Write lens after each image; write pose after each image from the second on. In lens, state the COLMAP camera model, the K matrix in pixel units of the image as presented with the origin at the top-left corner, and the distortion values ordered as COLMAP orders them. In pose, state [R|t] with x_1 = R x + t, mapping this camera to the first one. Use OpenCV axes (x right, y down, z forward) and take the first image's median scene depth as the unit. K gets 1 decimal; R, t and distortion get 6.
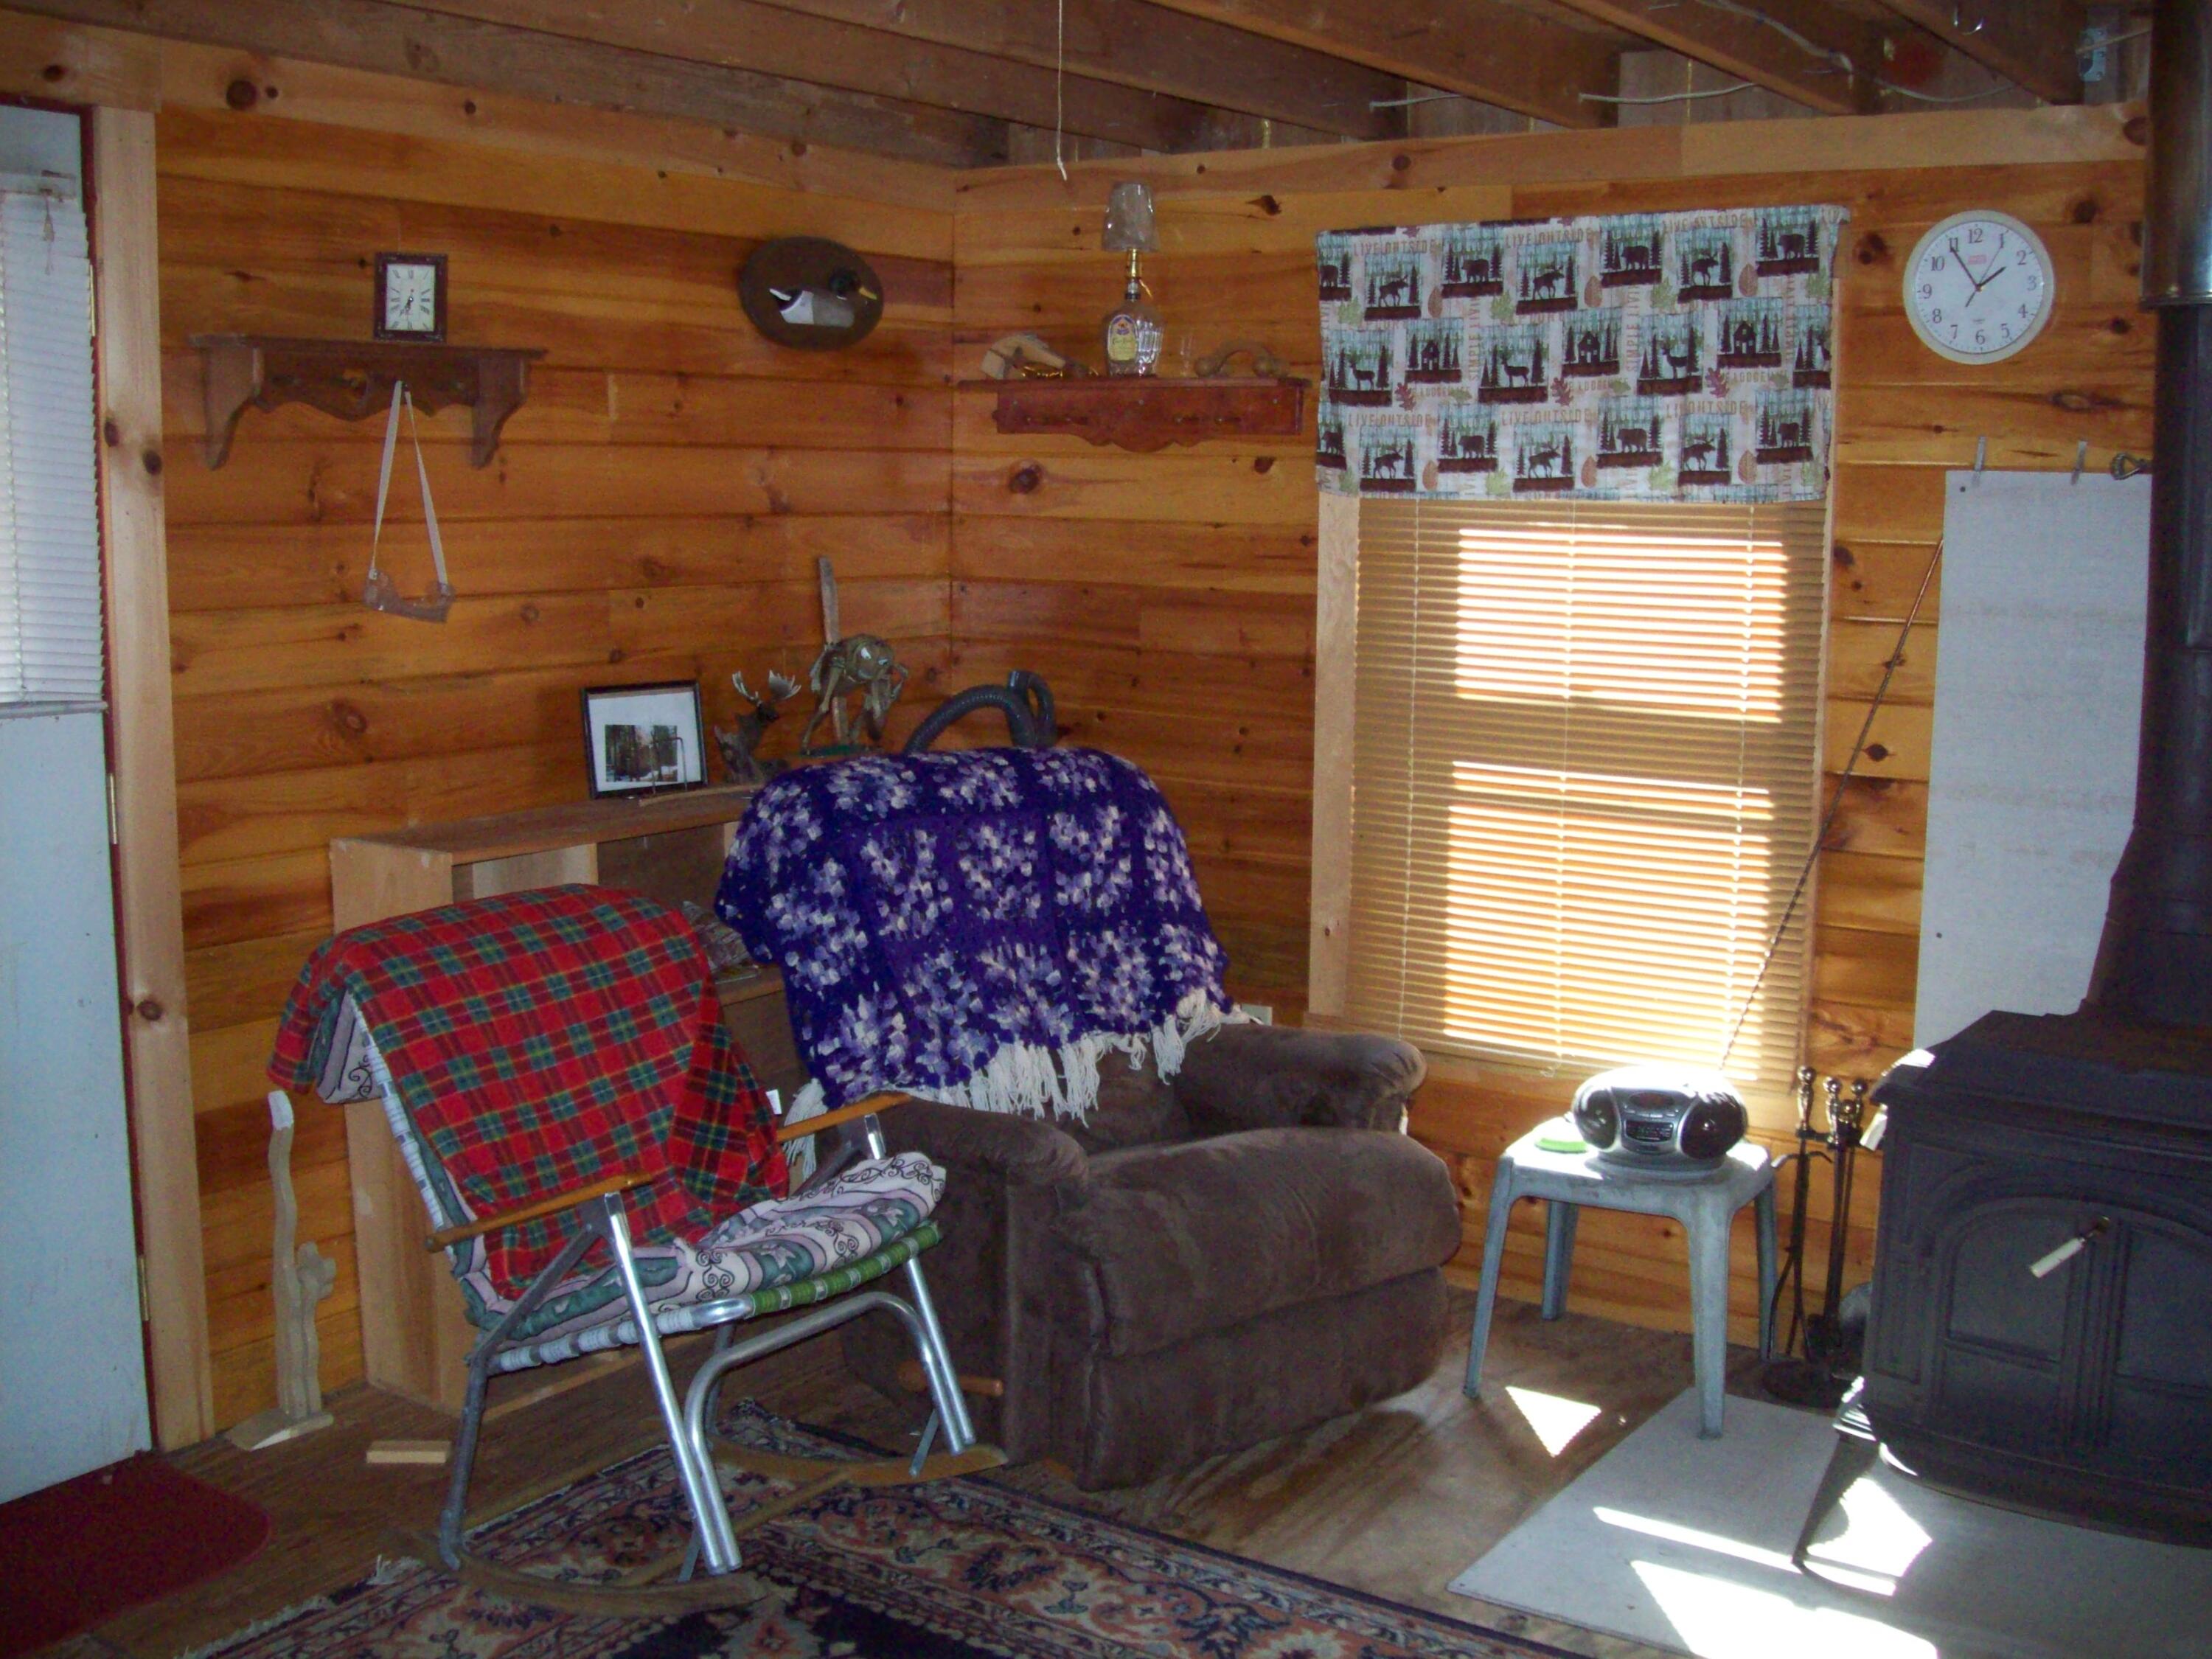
lens RADIAL K [[2354.6, 0, 1106.0], [0, 2354.6, 829.5], [0, 0, 1]] dist [-0.159100, 0.149856]
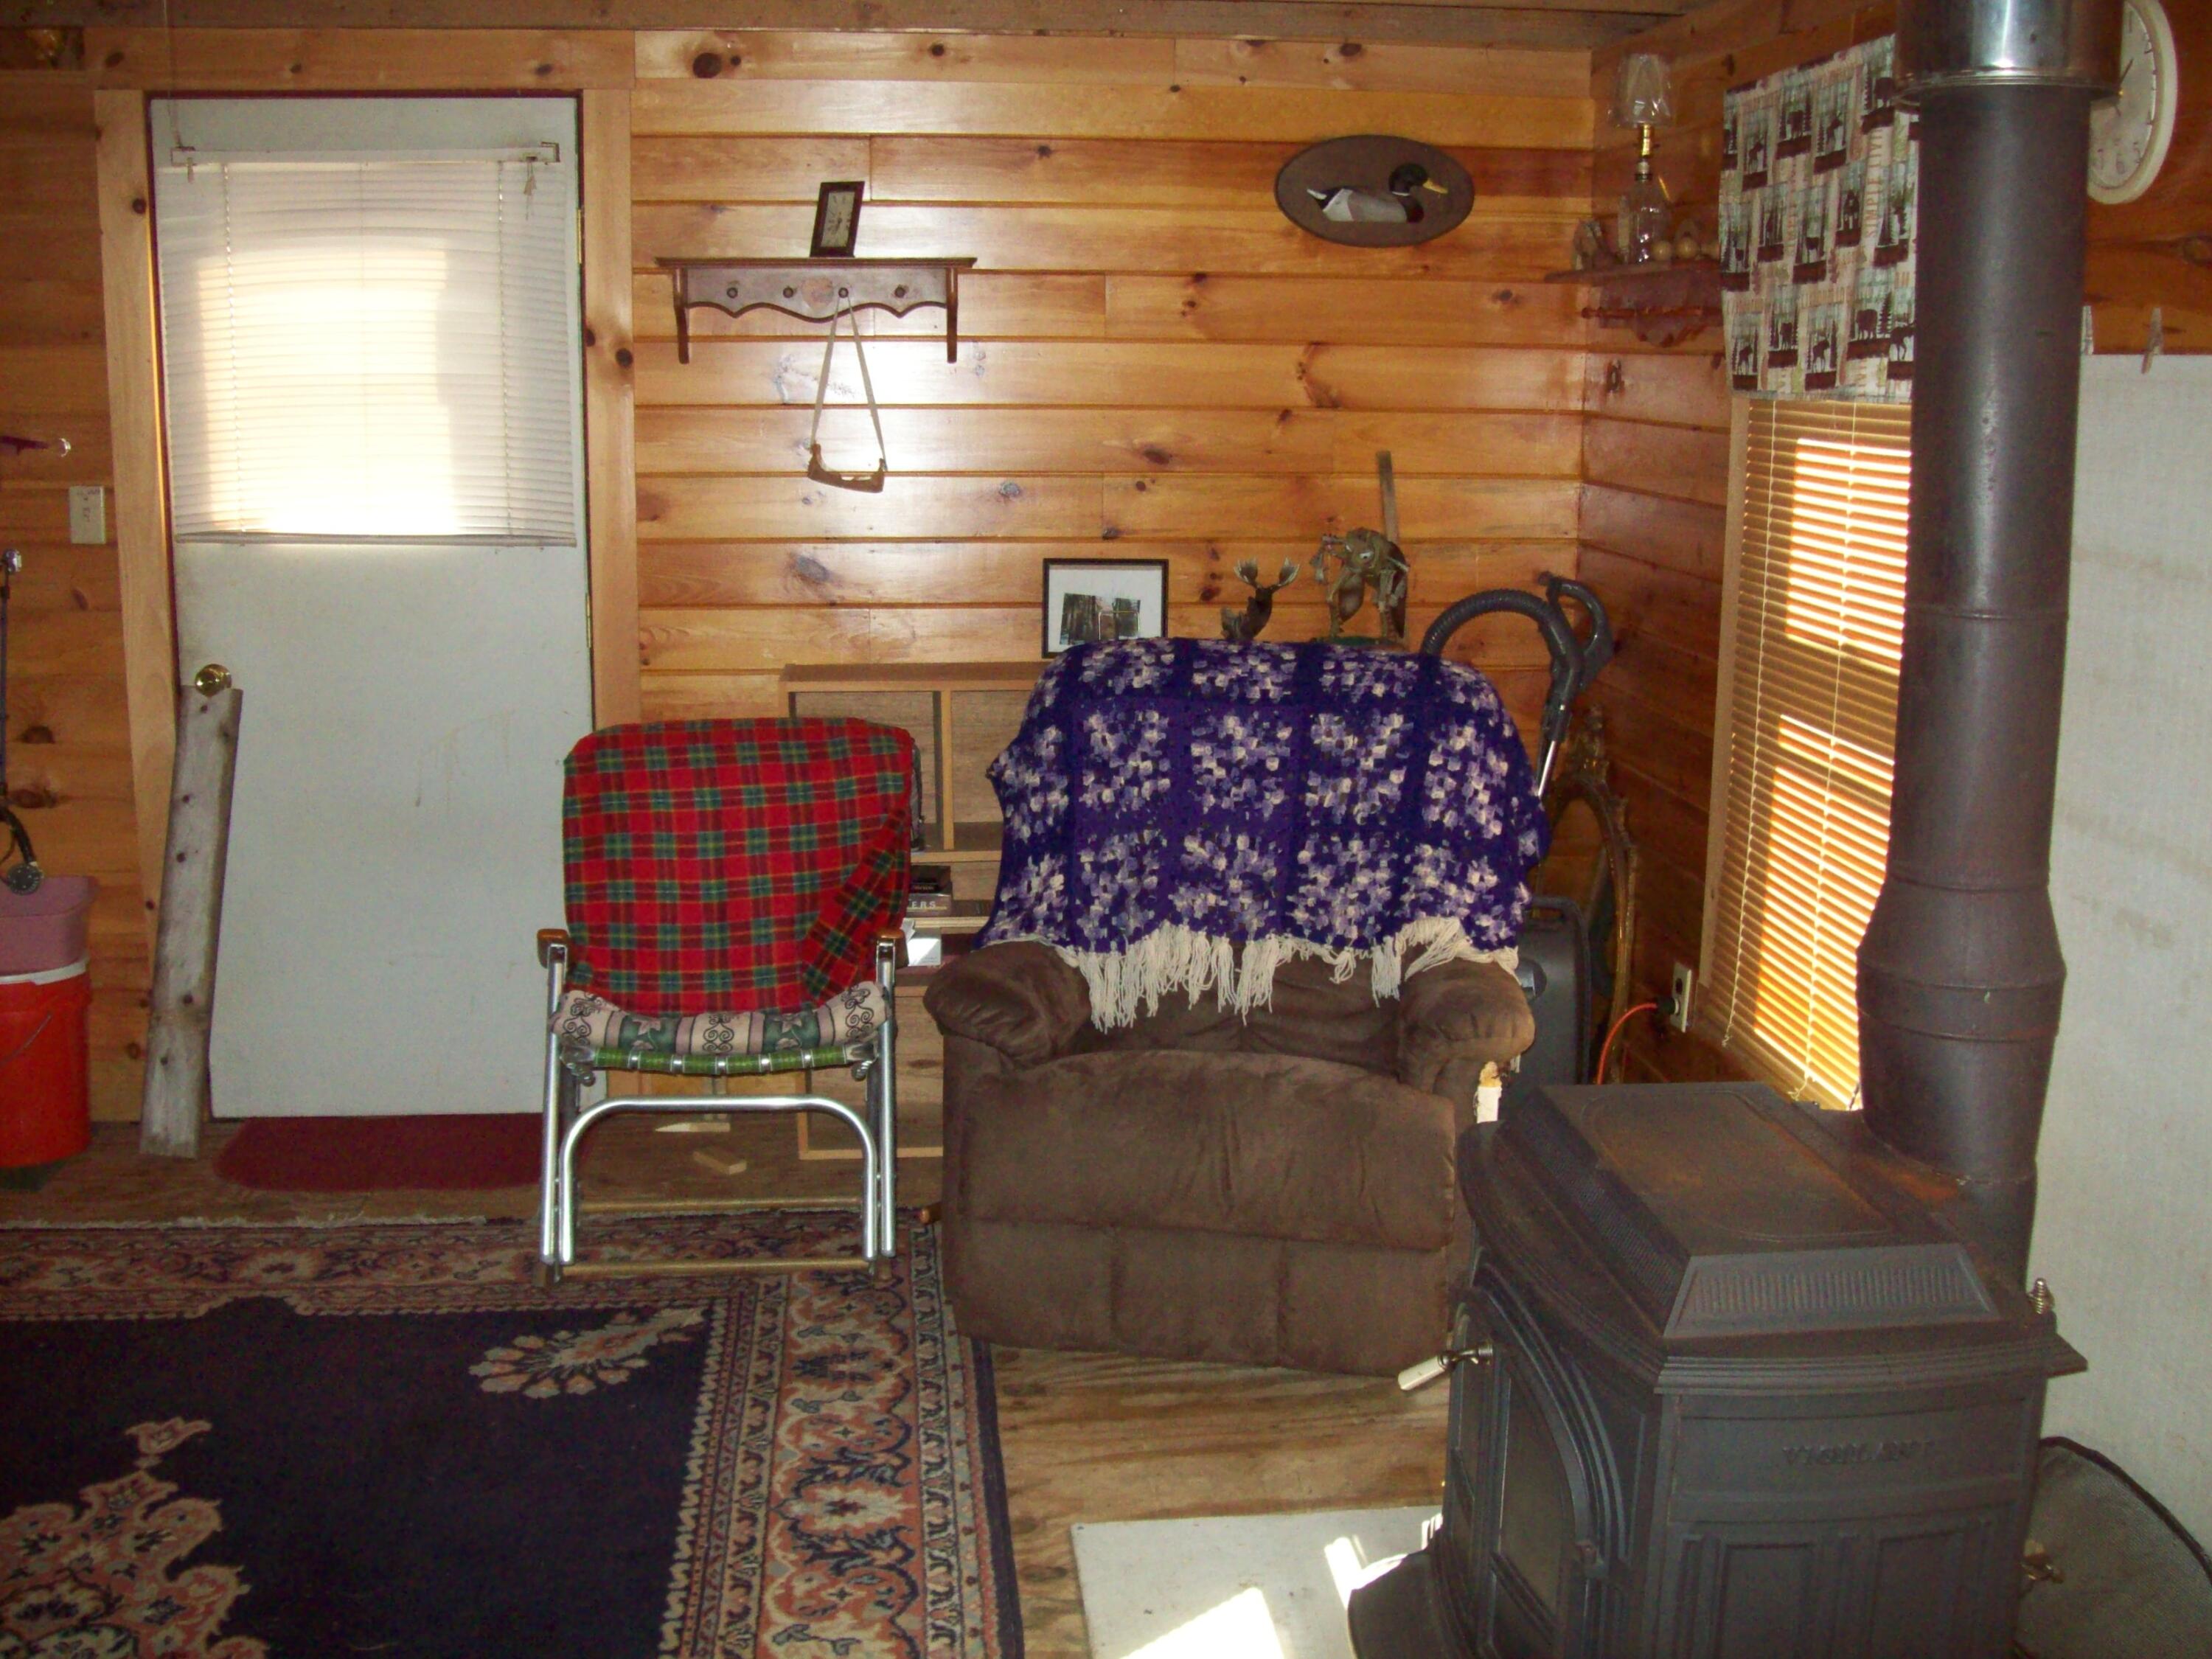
lens RADIAL K [[2284.5, 0, 1106.0], [0, 2284.5, 829.5], [0, 0, 1]] dist [-0.128366, -0.005911]
pose [[0.657432, 0.144967, -0.739438, 0.640993], [-0.111749, 0.989225, 0.094581, -0.039596], [0.745182, 0.020451, 0.666548, 0.298847]]
